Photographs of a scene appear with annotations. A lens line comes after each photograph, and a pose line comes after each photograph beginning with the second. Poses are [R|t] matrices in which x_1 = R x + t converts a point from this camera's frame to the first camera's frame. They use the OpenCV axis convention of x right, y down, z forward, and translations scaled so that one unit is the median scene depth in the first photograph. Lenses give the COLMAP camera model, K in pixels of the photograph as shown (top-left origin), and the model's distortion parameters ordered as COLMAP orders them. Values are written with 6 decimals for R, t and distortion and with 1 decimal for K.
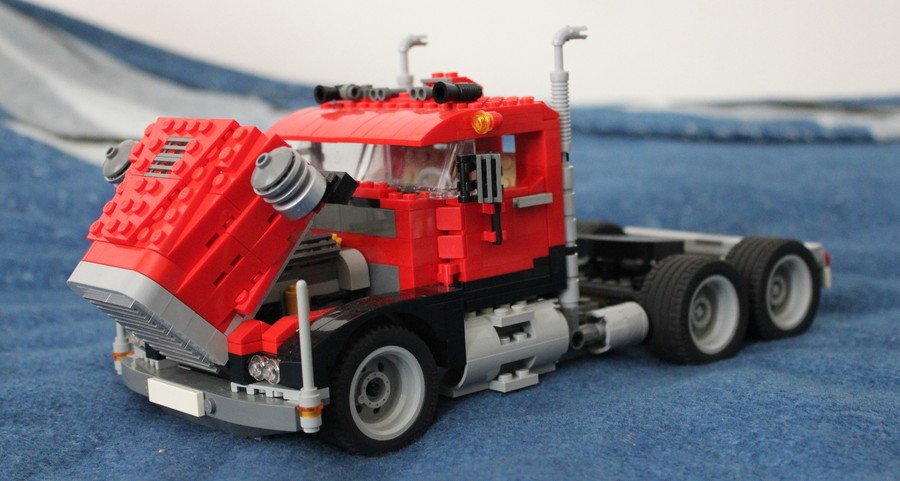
lens RADIAL K [[1339.6, 0, 450.0], [0, 1339.6, 268.2], [0, 0, 1]] dist [-0.038590, -0.047980]
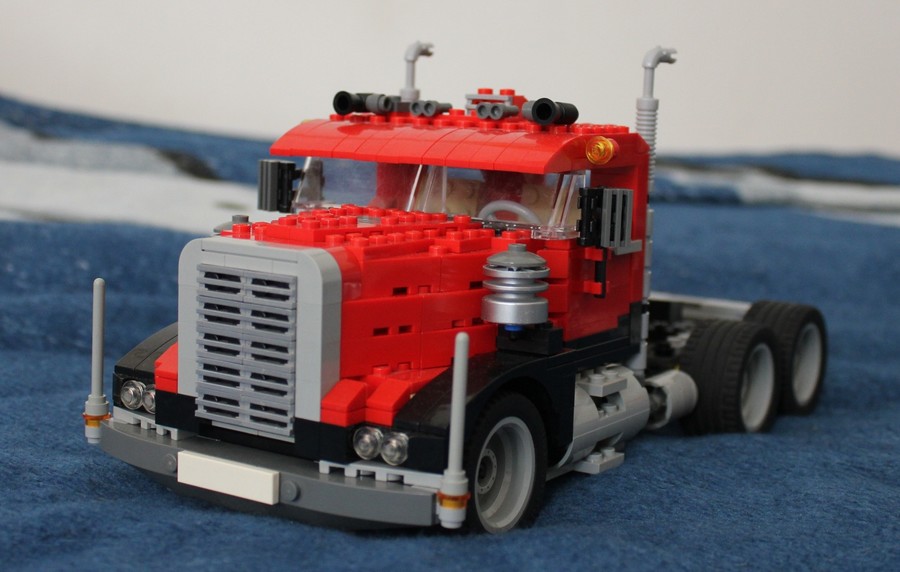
lens RADIAL K [[1440.2, 0, 450.0], [0, 1440.2, 286.0], [0, 0, 1]] dist [-0.147503, -0.013841]
pose [[0.963468, 0.046885, 0.263688, -0.284161], [-0.039742, 0.998686, -0.032363, 0.007471], [-0.264859, 0.020701, 0.964065, 0.158500]]
